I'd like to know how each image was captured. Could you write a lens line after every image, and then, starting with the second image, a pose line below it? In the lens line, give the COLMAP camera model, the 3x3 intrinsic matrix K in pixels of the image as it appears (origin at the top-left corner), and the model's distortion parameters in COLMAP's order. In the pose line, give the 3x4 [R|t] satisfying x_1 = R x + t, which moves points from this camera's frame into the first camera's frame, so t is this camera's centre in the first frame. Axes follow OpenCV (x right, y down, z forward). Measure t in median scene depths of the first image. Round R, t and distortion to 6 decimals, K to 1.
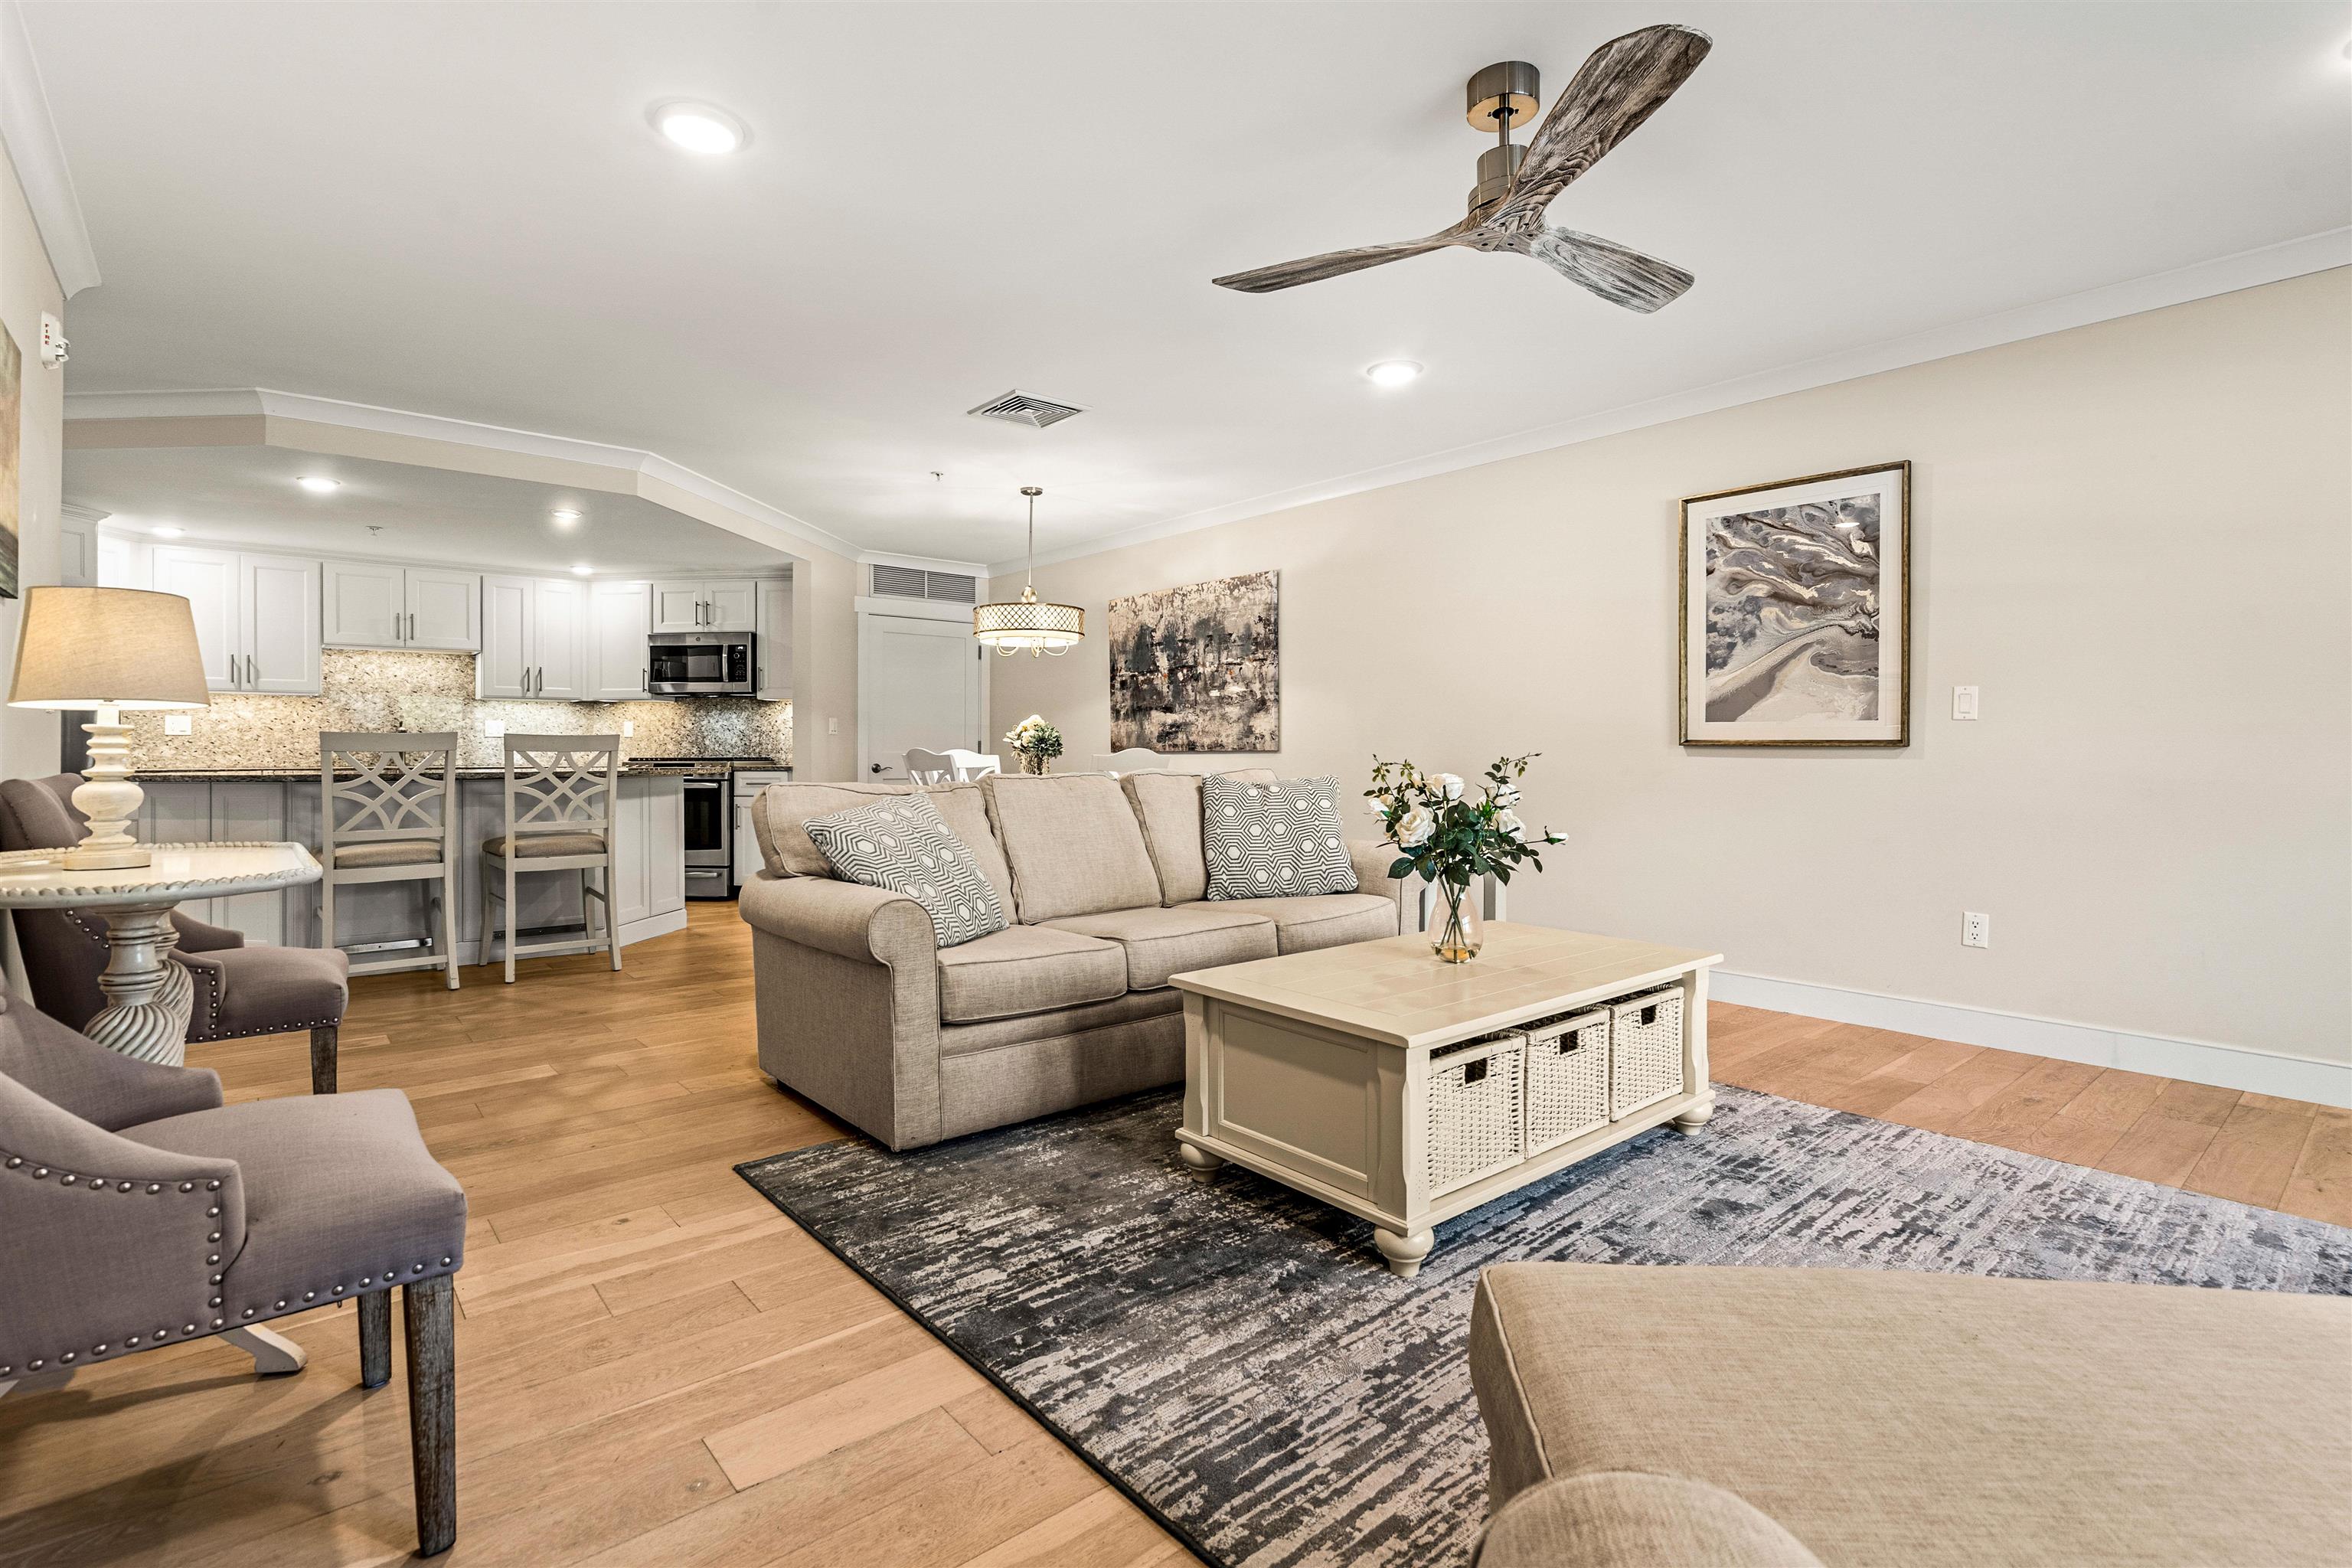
lens RADIAL K [[1088.3, 0, 1173.9], [0, 1088.3, 751.2], [0, 0, 1]] dist [-0.002638, 0.000791]
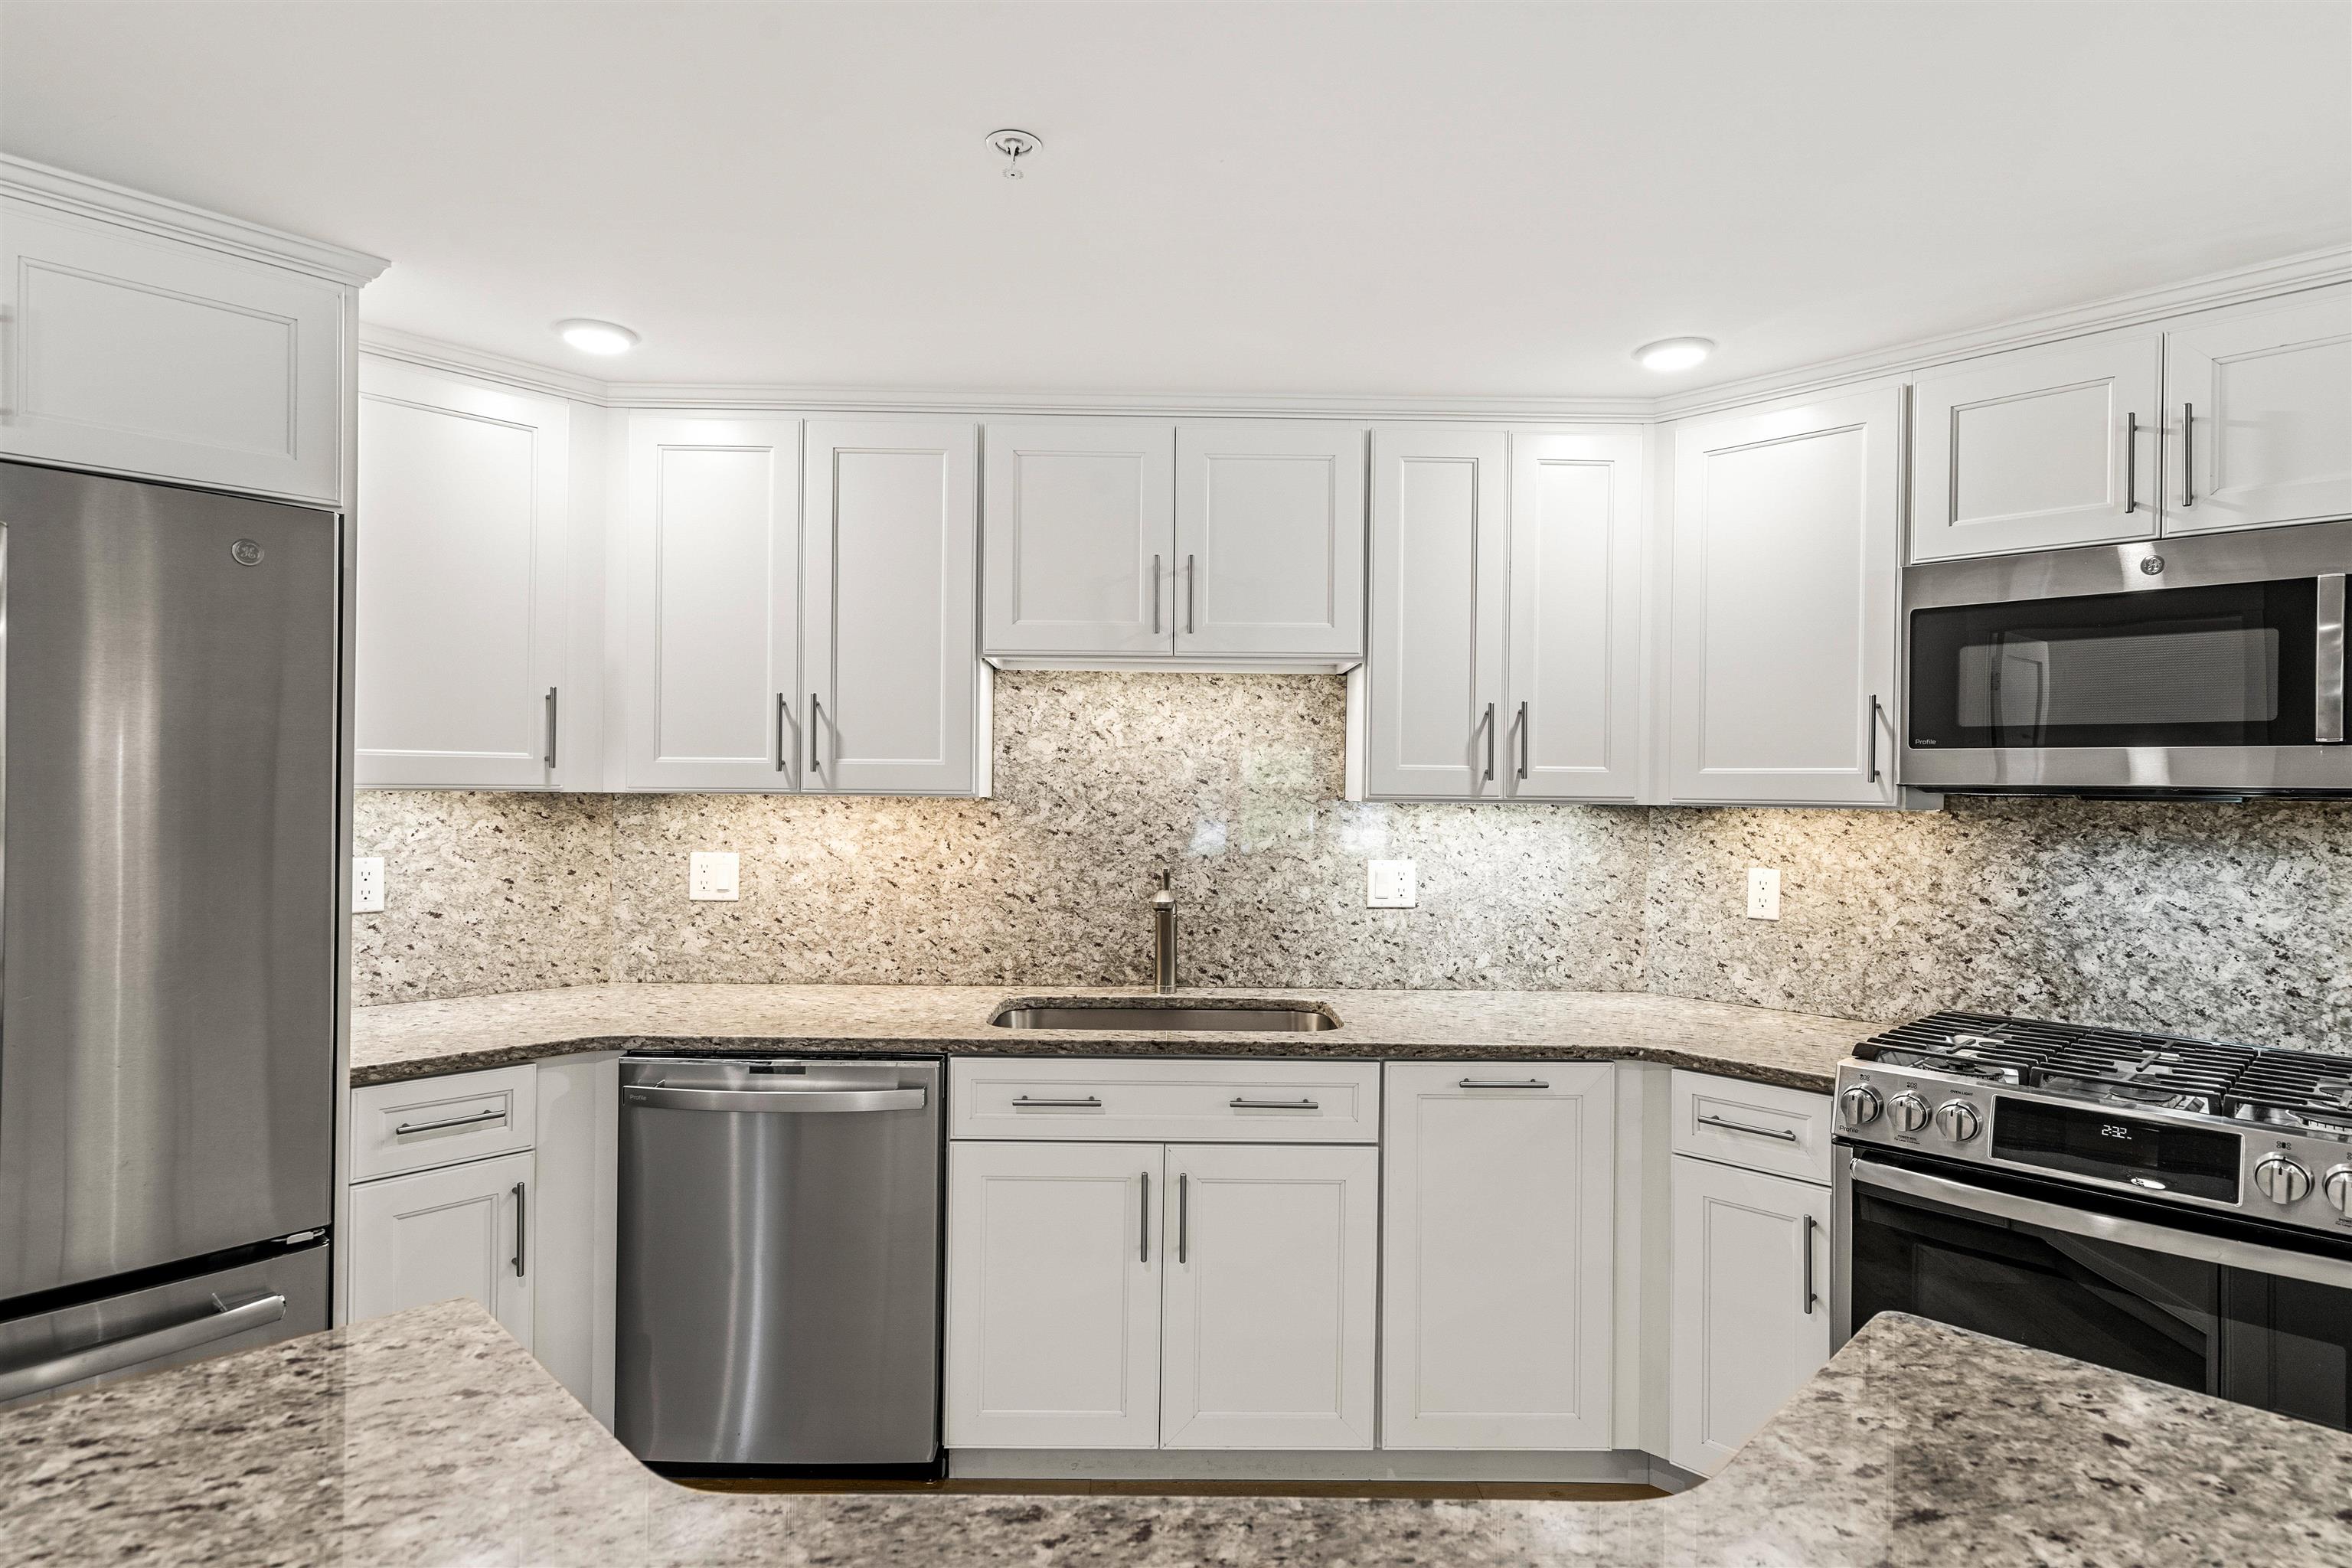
lens RADIAL K [[1245.9, 0, 1176.0], [0, 1245.9, 784.0], [0, 0, 1]] dist [-0.000517, 0.001641]
pose [[0.777069, 0.011131, -0.629317, -0.488174], [-0.014120, 0.999900, 0.000251, -0.059169], [0.629257, 0.008691, 0.777149, 0.738165]]
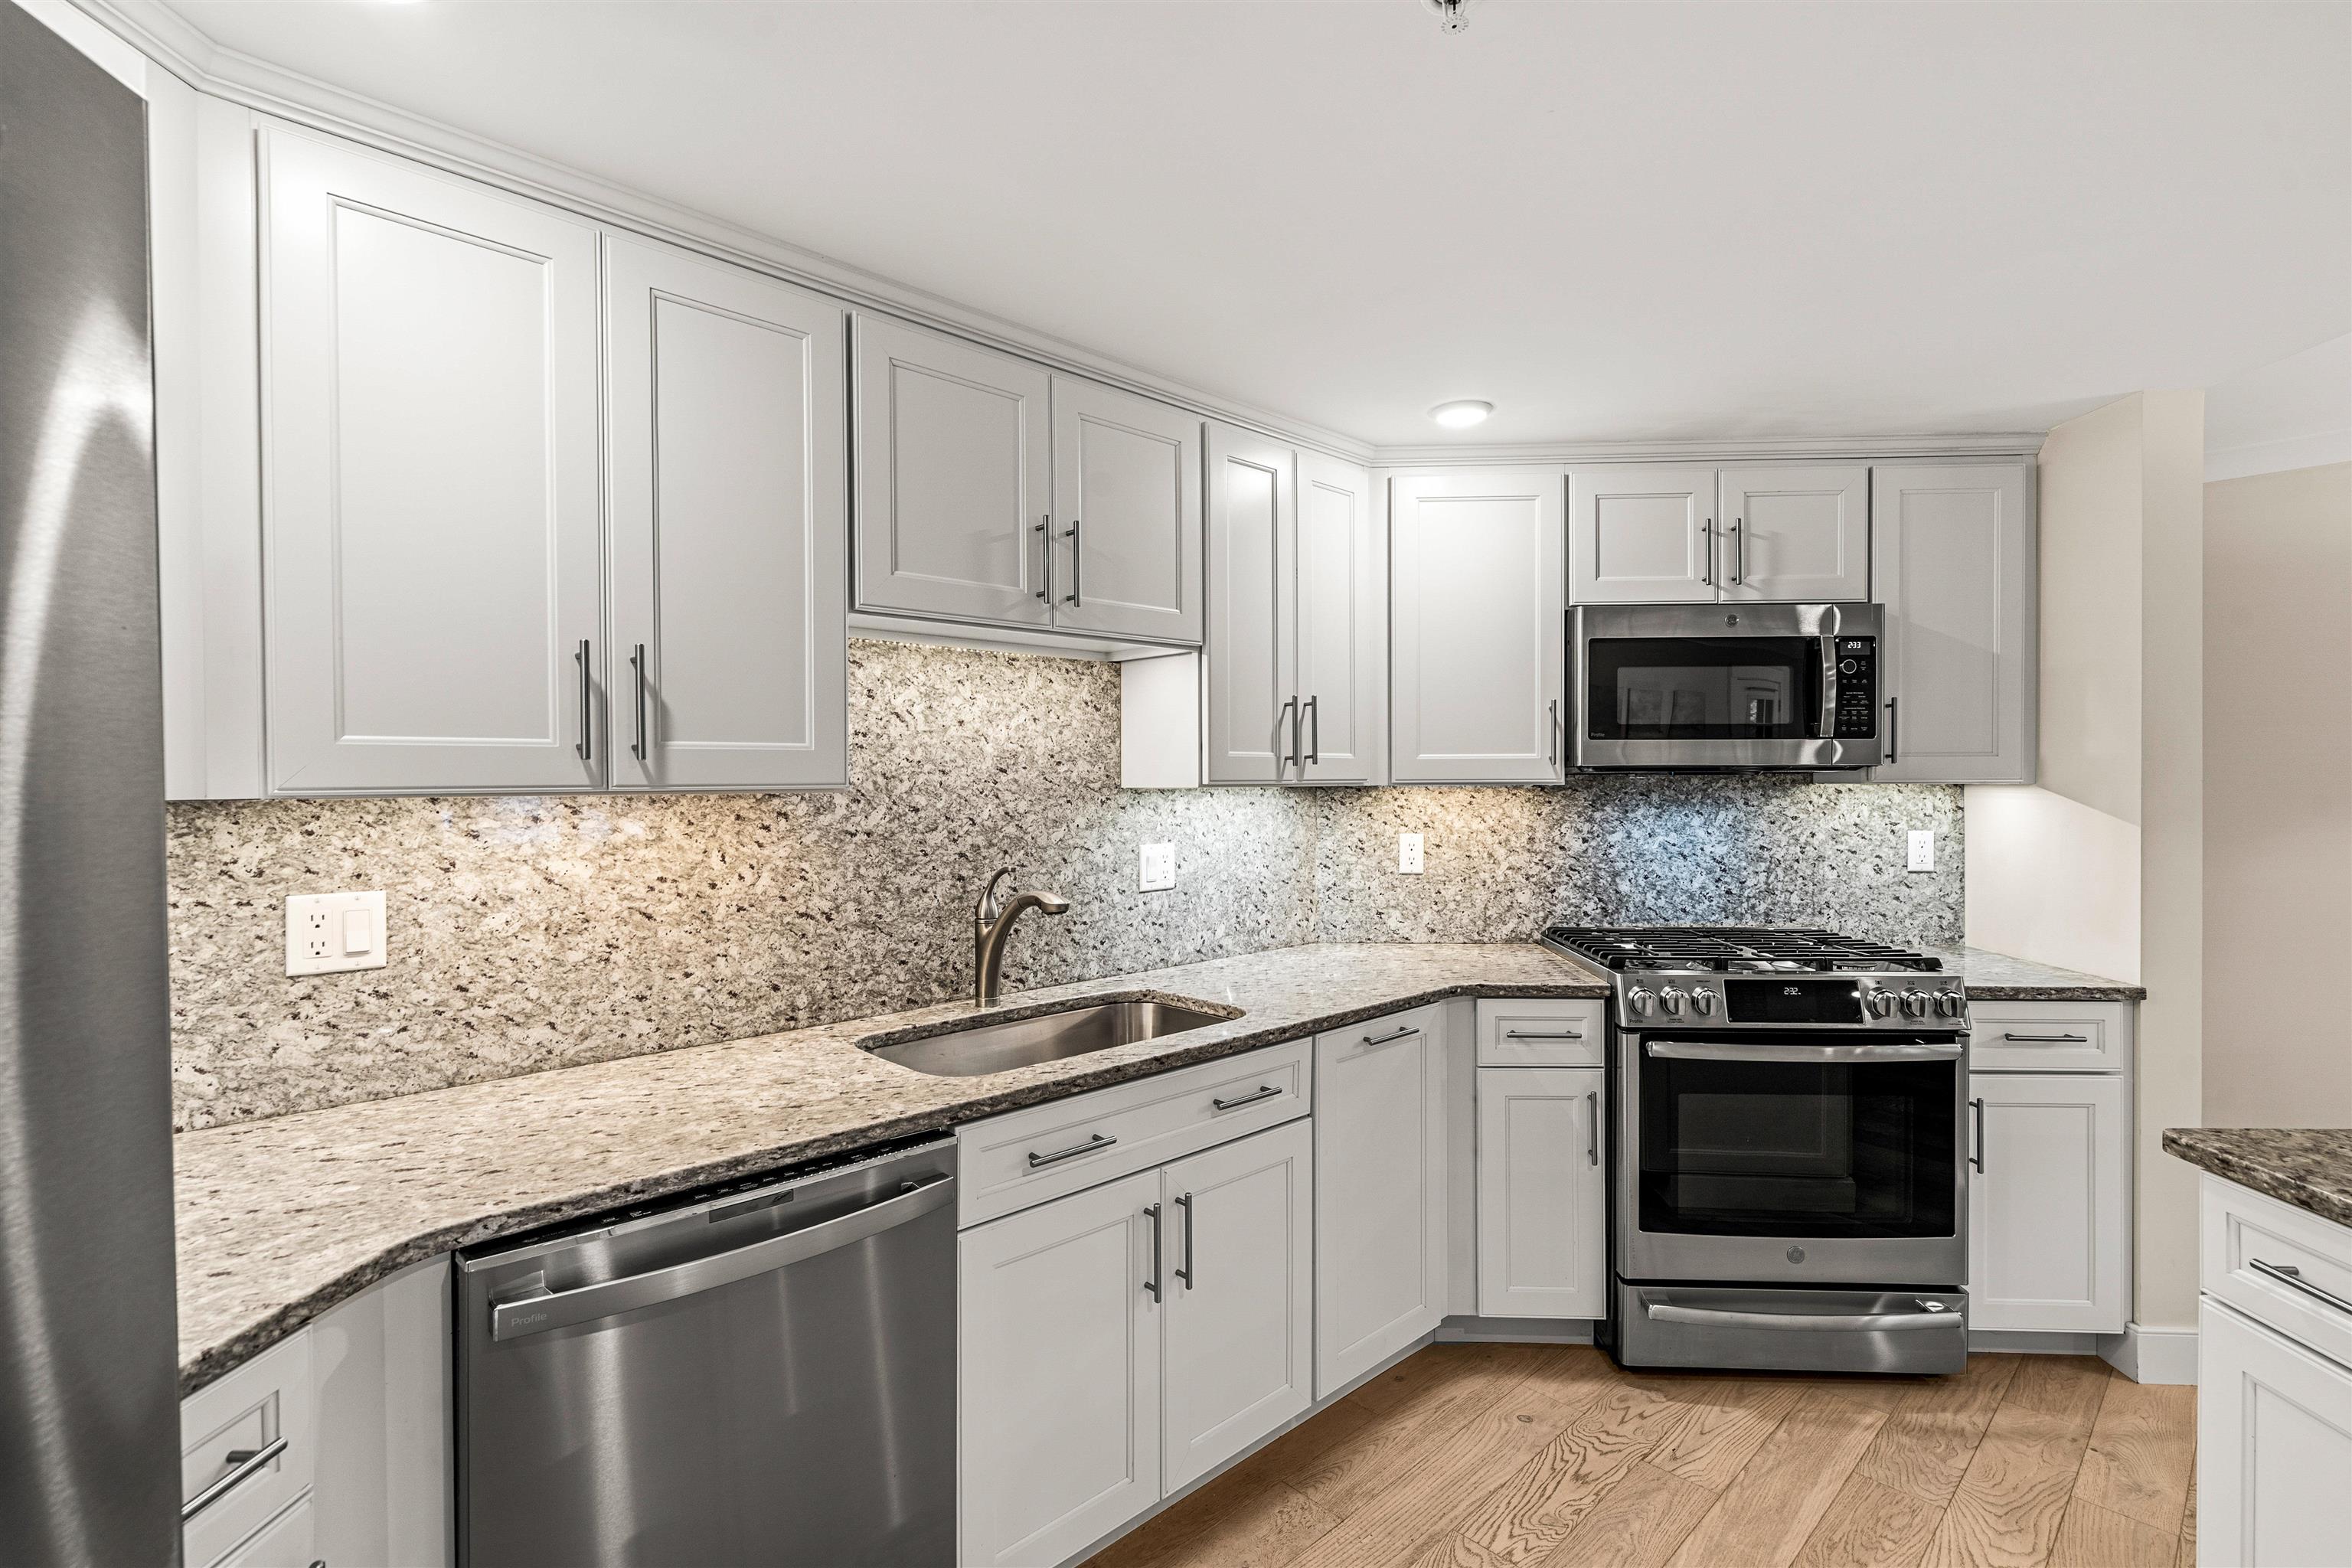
lens RADIAL K [[1073.6, 0, 1179.8], [0, 1073.6, 783.9], [0, 0, 1]] dist [-0.008364, 0.005810]
pose [[0.998305, -0.002535, 0.058141, -0.728551], [0.002331, 0.999991, 0.003574, -0.056658], [-0.058149, -0.003432, 0.998302, 0.735530]]
